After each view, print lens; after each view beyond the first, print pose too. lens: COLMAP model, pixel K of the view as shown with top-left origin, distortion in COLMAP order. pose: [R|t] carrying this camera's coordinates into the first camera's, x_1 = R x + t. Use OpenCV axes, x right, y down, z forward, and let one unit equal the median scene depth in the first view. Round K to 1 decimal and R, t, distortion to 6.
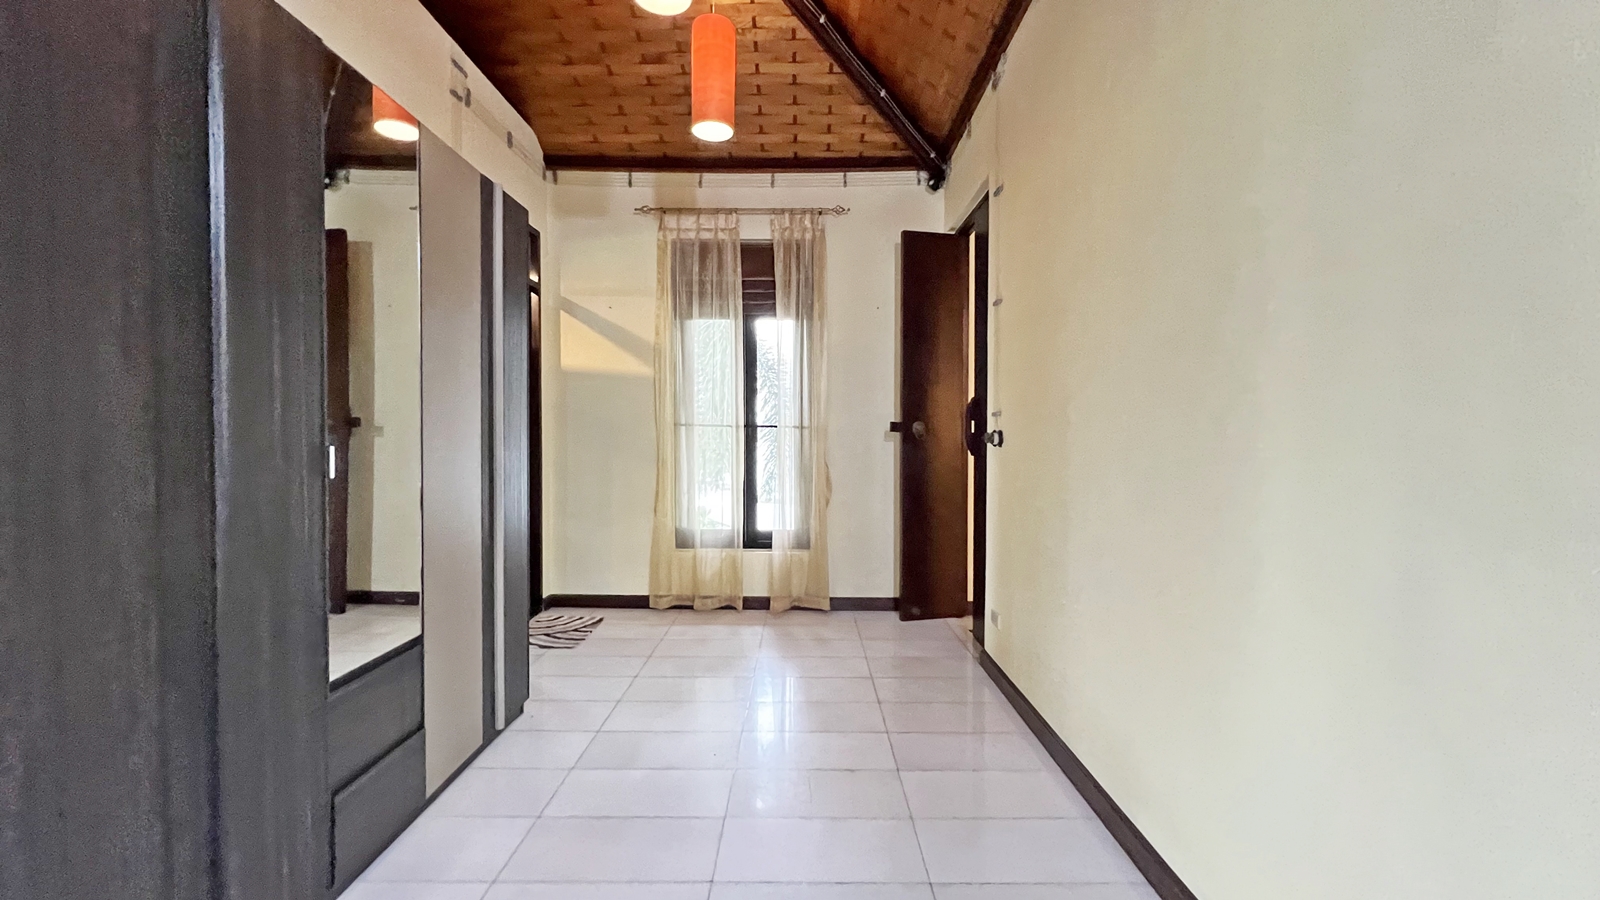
lens RADIAL K [[650.5, 0, 803.6], [0, 650.5, 443.8], [0, 0, 1]] dist [-0.003332, 0.000466]
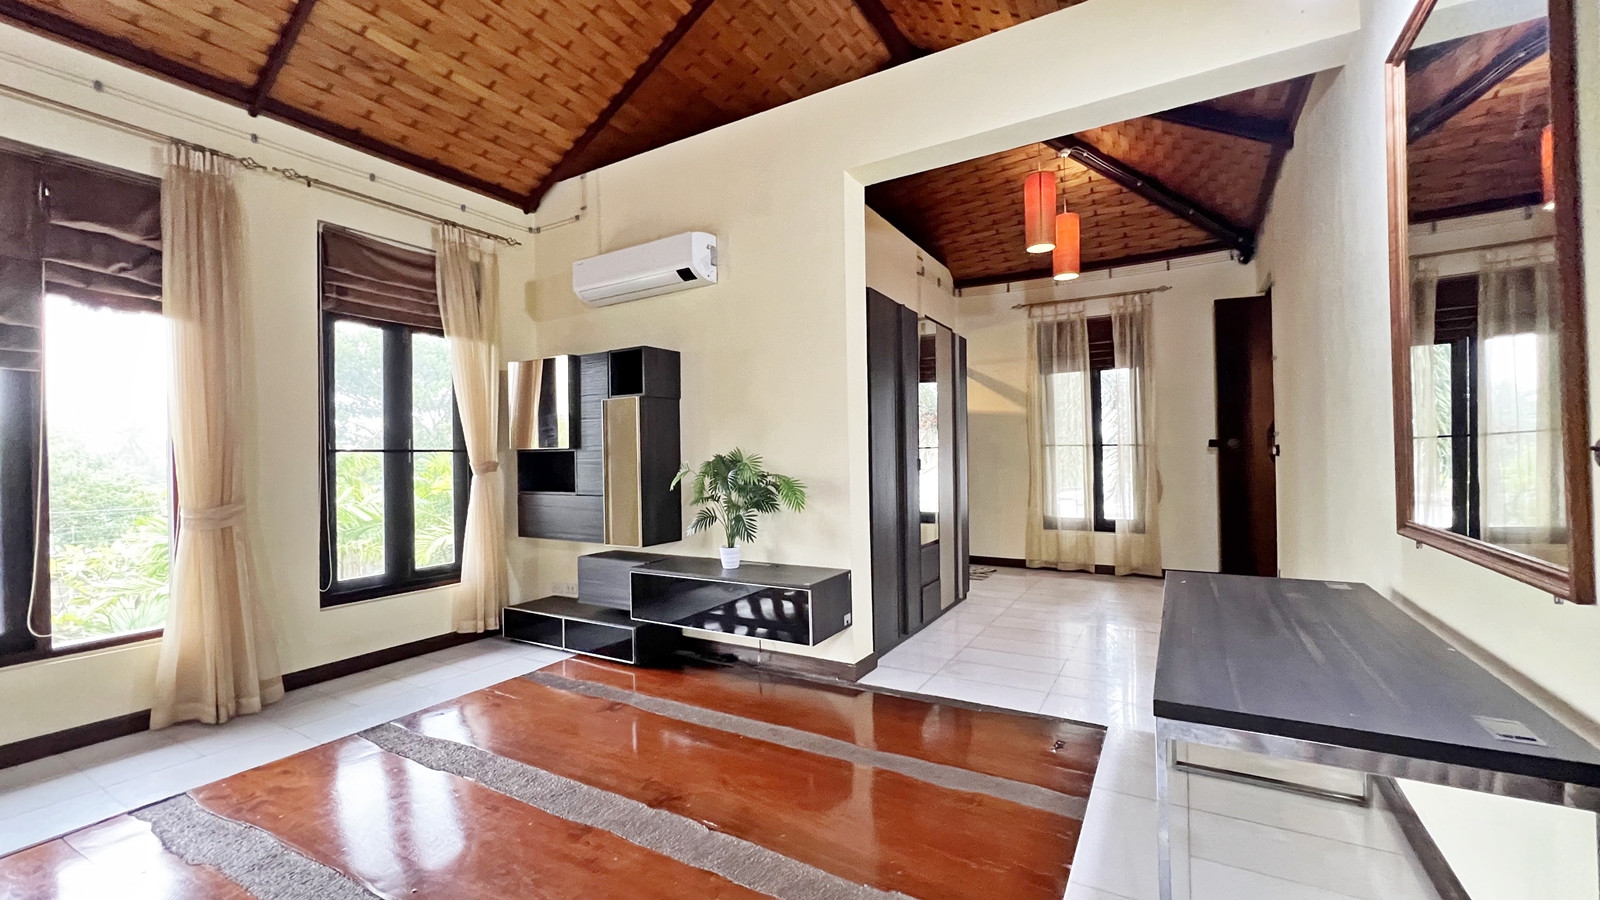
lens RADIAL K [[650.5, 0, 800.9], [0, 650.5, 449.8], [0, 0, 1]] dist [-0.003332, 0.000466]
pose [[0.863969, -0.020937, -0.503109, 0.076475], [0.010955, 0.999680, -0.022789, 0.008843], [0.503425, 0.014178, 0.863922, -0.579501]]
